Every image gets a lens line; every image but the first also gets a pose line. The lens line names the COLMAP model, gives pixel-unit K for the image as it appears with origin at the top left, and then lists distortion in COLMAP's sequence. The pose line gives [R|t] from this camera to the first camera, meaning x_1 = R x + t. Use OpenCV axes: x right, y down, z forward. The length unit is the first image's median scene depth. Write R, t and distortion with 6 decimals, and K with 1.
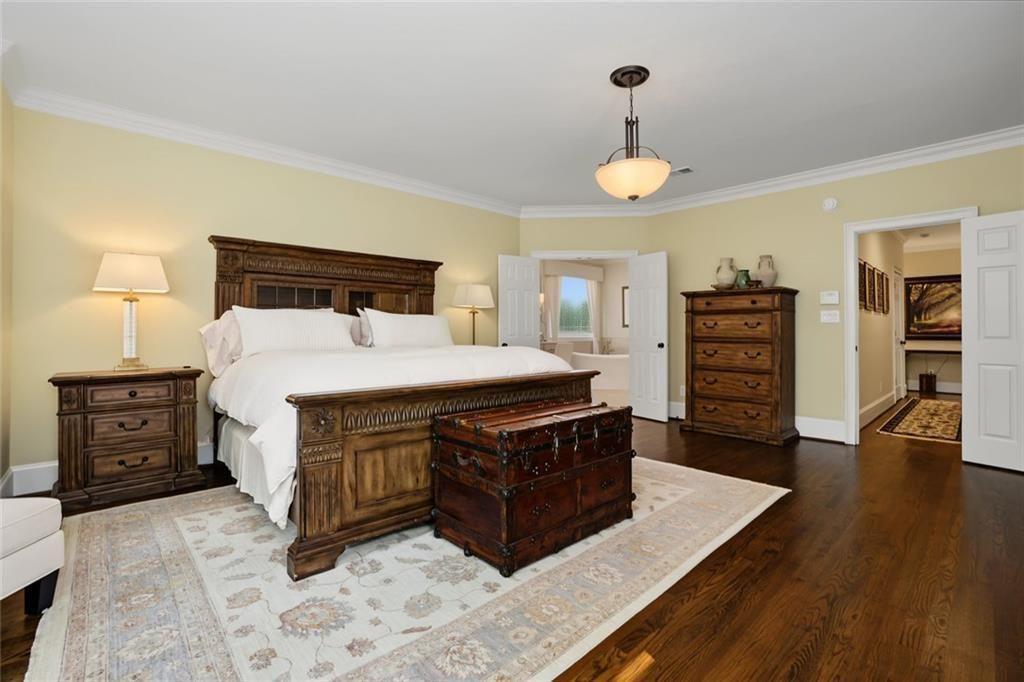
lens RADIAL K [[468.8, 0, 509.1], [0, 468.8, 323.9], [0, 0, 1]] dist [-0.034922, 0.000621]
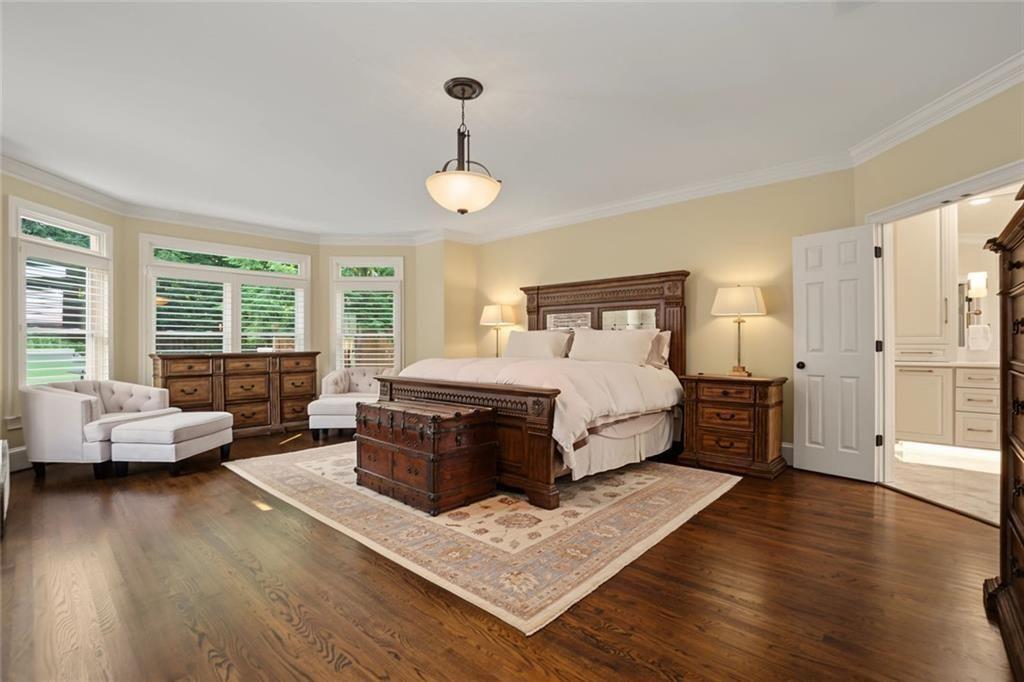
lens RADIAL K [[459.9, 0, 512.0], [0, 459.9, 341.0], [0, 0, 1]] dist [-0.038052, 0.000079]
pose [[0.078911, -0.006943, -0.996857, 1.242790], [0.020631, 0.999773, -0.005330, 0.010851], [0.996668, -0.020145, 0.079037, 1.014645]]
